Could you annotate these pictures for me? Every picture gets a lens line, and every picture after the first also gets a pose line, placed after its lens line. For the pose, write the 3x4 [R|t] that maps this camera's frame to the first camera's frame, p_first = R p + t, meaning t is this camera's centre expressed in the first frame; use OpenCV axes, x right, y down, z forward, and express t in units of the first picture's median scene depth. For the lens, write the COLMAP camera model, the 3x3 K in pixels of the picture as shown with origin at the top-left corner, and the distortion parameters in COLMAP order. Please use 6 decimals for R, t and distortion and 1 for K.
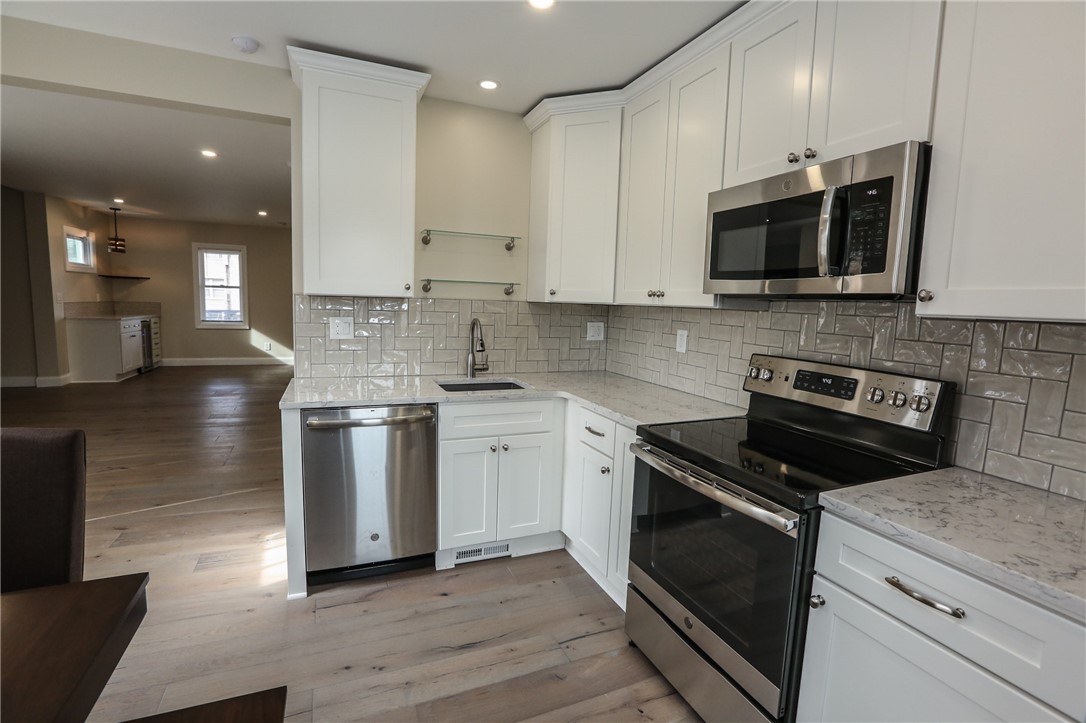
lens RADIAL K [[504.9, 0, 549.4], [0, 504.9, 356.3], [0, 0, 1]] dist [-0.006071, 0.000946]
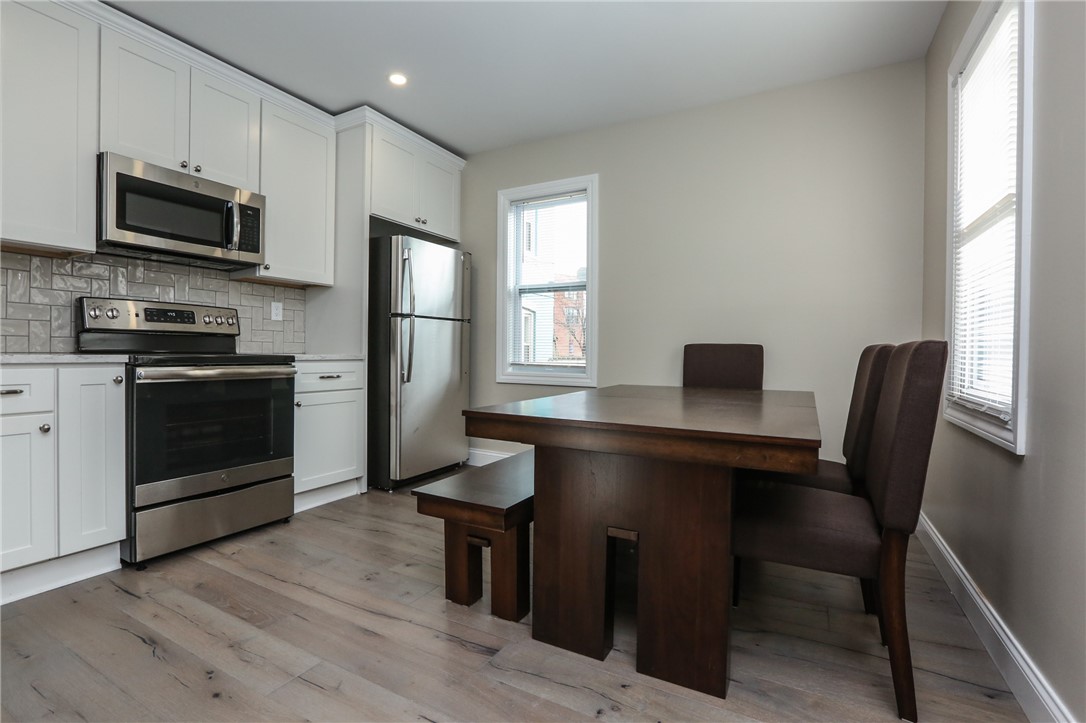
lens RADIAL K [[504.9, 0, 538.7], [0, 504.9, 355.4], [0, 0, 1]] dist [-0.006071, 0.000946]
pose [[-0.620002, -0.036607, 0.783746, -1.281642], [0.065571, 0.992999, 0.098252, 0.093981], [-0.781855, 0.112308, -0.613261, 1.060120]]
